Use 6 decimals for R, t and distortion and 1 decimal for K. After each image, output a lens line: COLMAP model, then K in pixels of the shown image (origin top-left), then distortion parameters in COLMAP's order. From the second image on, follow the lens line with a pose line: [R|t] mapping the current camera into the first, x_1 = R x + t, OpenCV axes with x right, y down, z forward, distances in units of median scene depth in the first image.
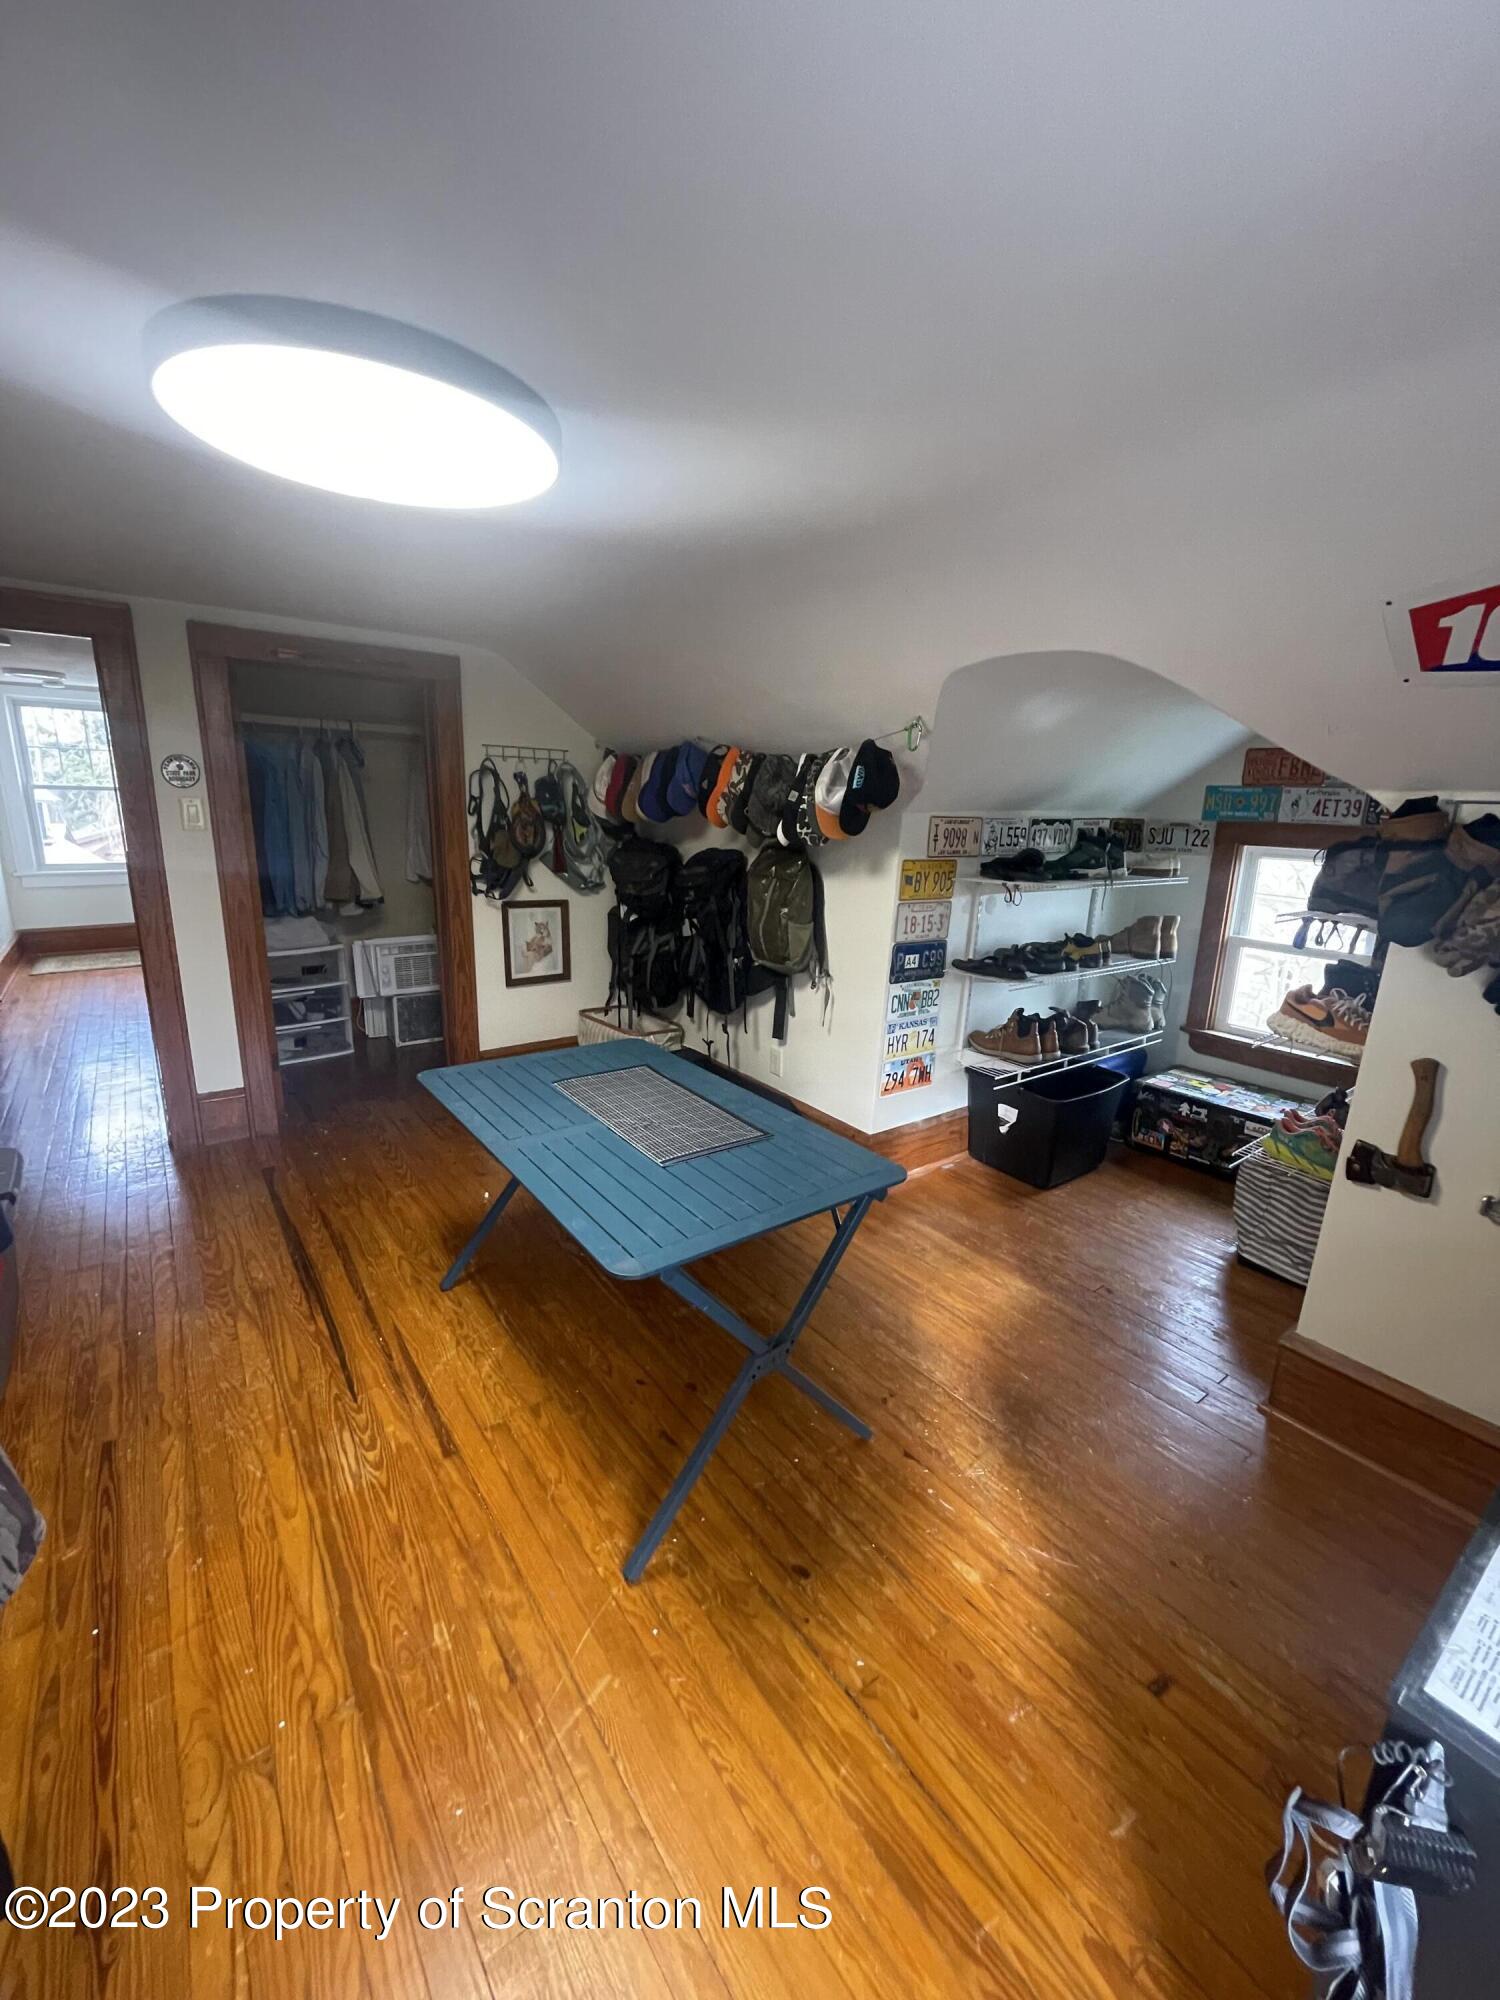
lens RADIAL K [[805.0, 0, 750.0], [0, 805.0, 1000.0], [0, 0, 1]] dist [-0.003335, -0.000606]
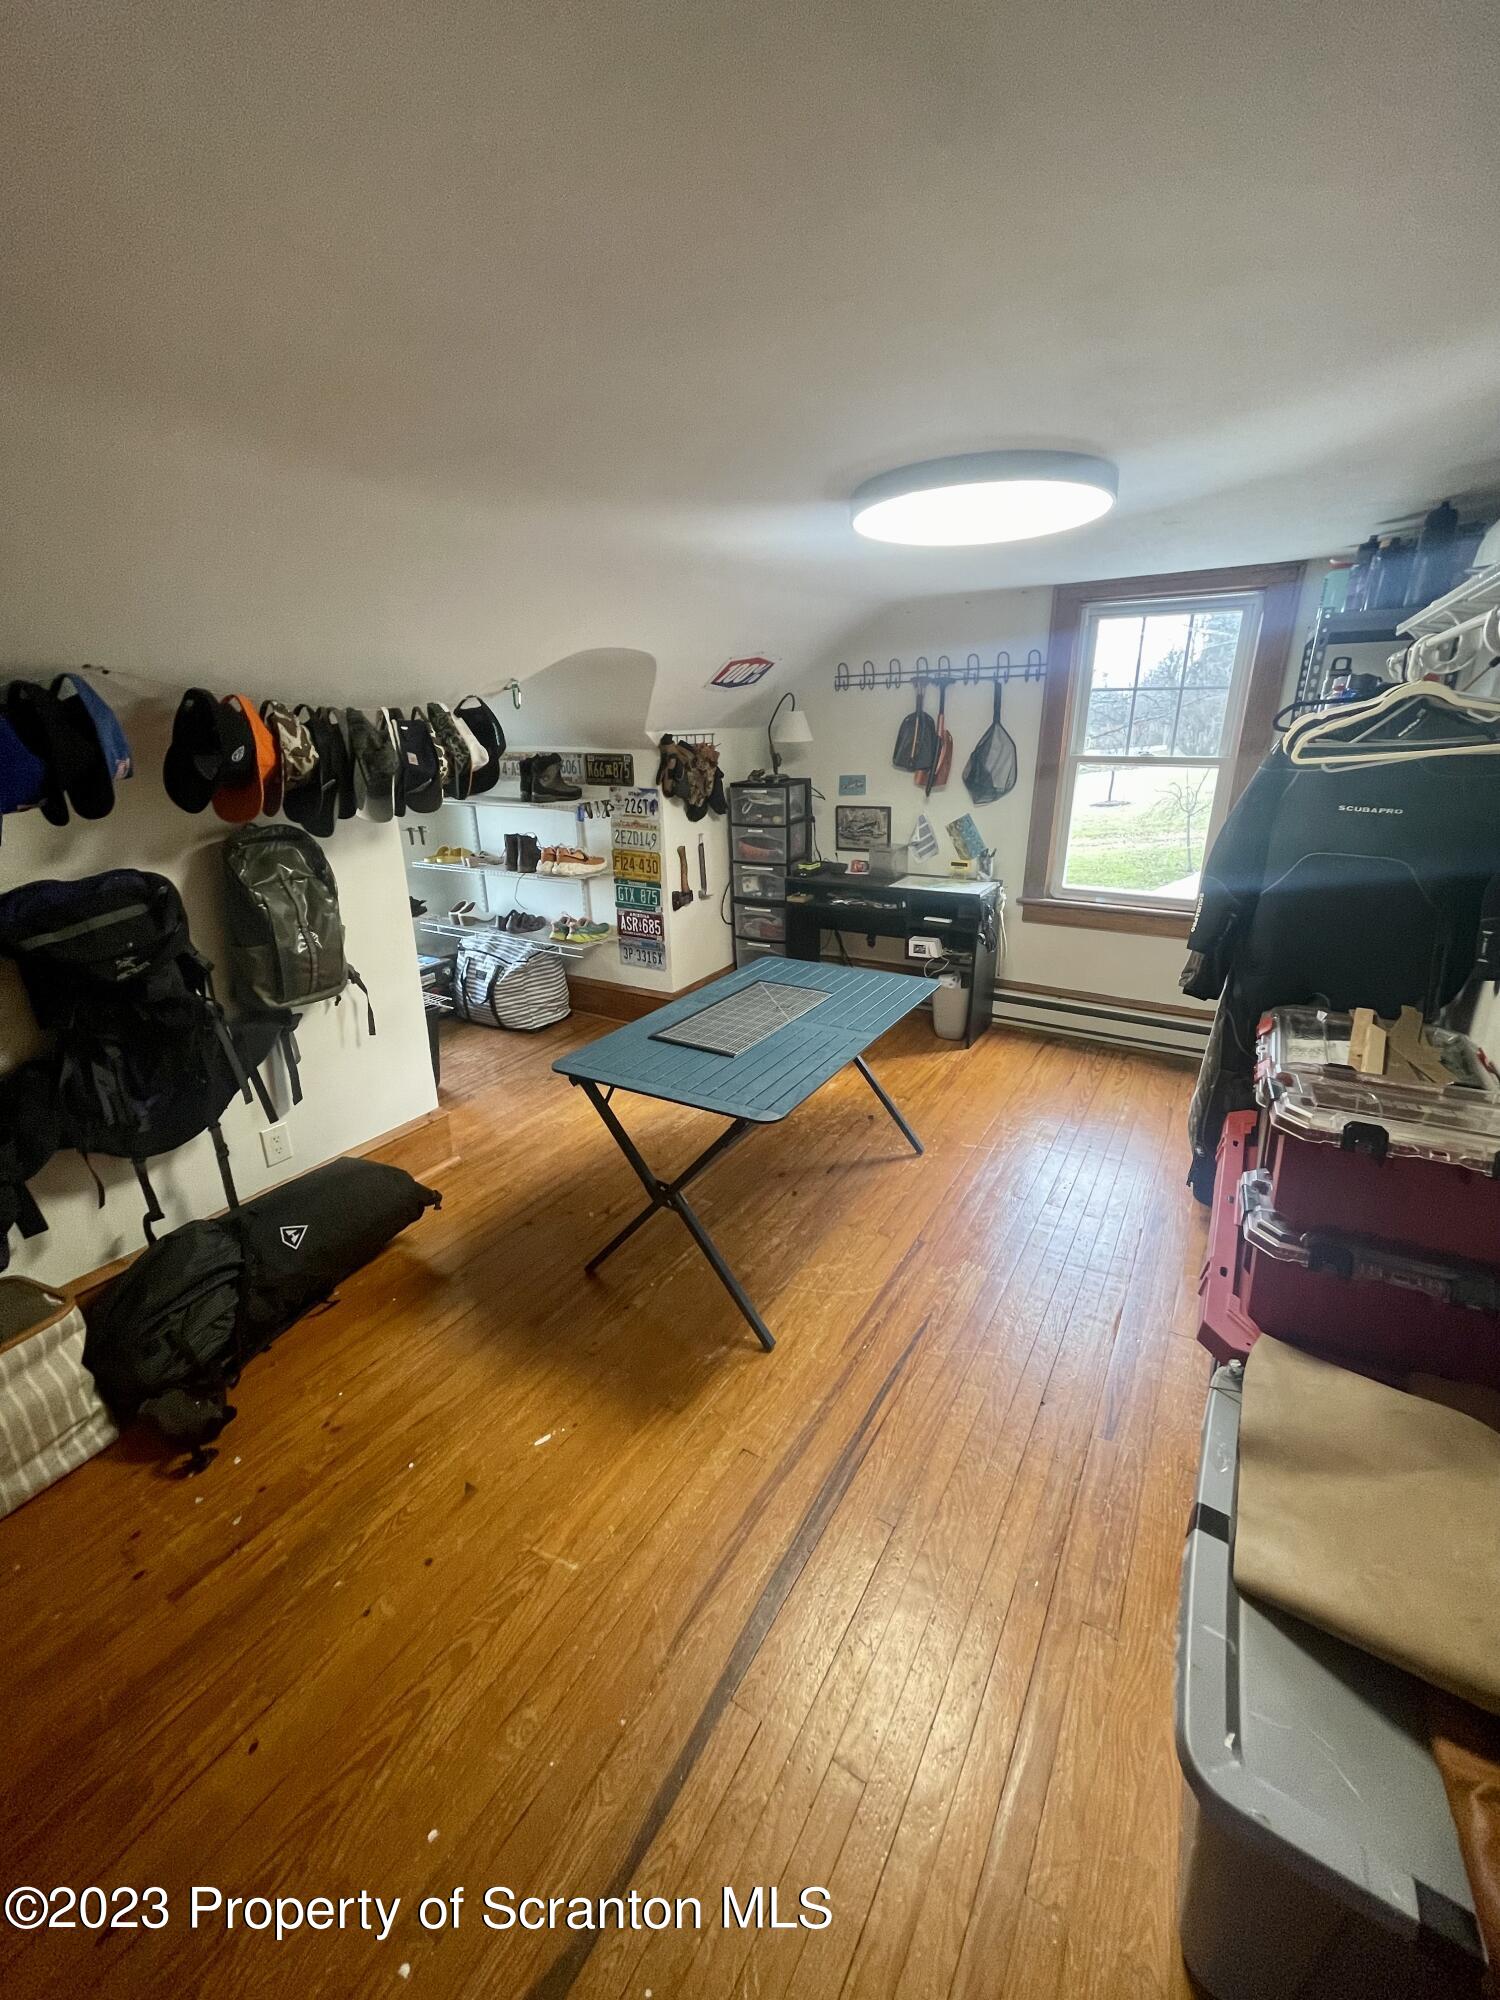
lens RADIAL K [[805.0, 0, 750.0], [0, 805.0, 1000.0], [0, 0, 1]] dist [-0.003335, -0.000606]
pose [[-0.374498, -0.326566, 0.867817, -1.183241], [0.230991, 0.873561, 0.428409, -0.412003], [-0.897994, 0.360897, -0.251713, 1.299085]]
